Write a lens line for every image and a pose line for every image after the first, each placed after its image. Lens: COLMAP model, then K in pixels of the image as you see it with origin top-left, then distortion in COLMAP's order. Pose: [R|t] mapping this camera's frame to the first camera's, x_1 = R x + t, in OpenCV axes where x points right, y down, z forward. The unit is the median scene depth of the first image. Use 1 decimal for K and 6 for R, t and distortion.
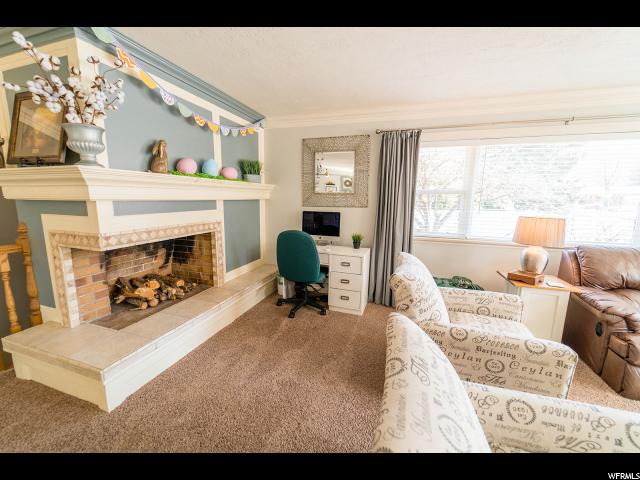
lens RADIAL K [[257.9, 0, 322.4], [0, 257.9, 237.3], [0, 0, 1]] dist [-0.002072, 0.000274]
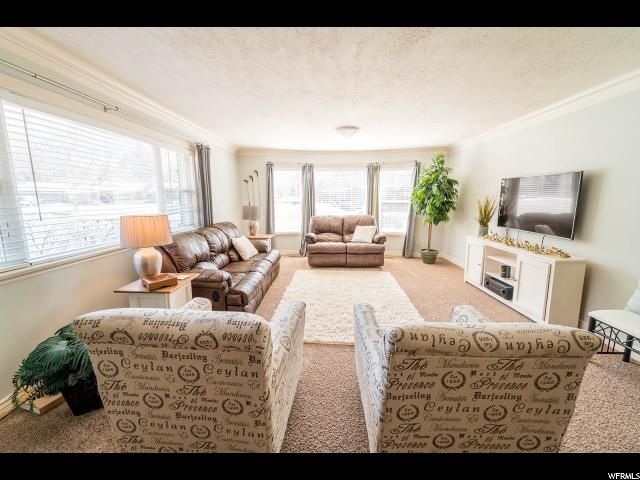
lens RADIAL K [[257.9, 0, 315.9], [0, 257.9, 237.8], [0, 0, 1]] dist [-0.002072, 0.000274]
pose [[-0.251220, -0.164472, 0.953854, -0.174750], [0.141547, 0.968621, 0.204298, -0.090318], [-0.957524, 0.186339, -0.220056, 0.544132]]
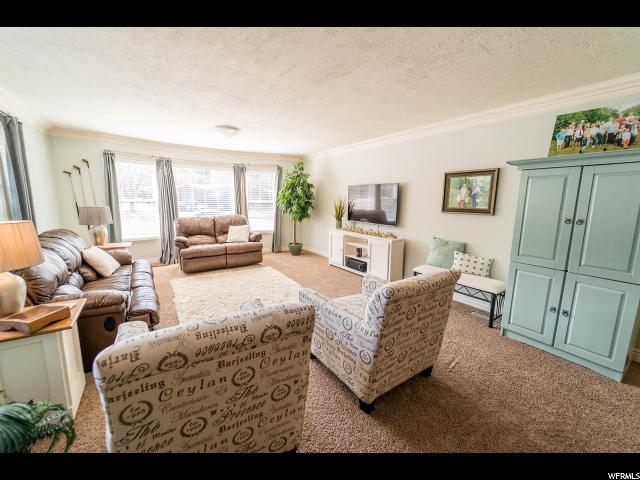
lens RADIAL K [[257.9, 0, 315.5], [0, 257.9, 238.4], [0, 0, 1]] dist [-0.002072, 0.000274]
pose [[-0.770805, -0.123345, 0.625016, -0.090926], [0.070435, 0.958564, 0.276034, -0.135228], [-0.633166, 0.256791, -0.730178, 0.832776]]
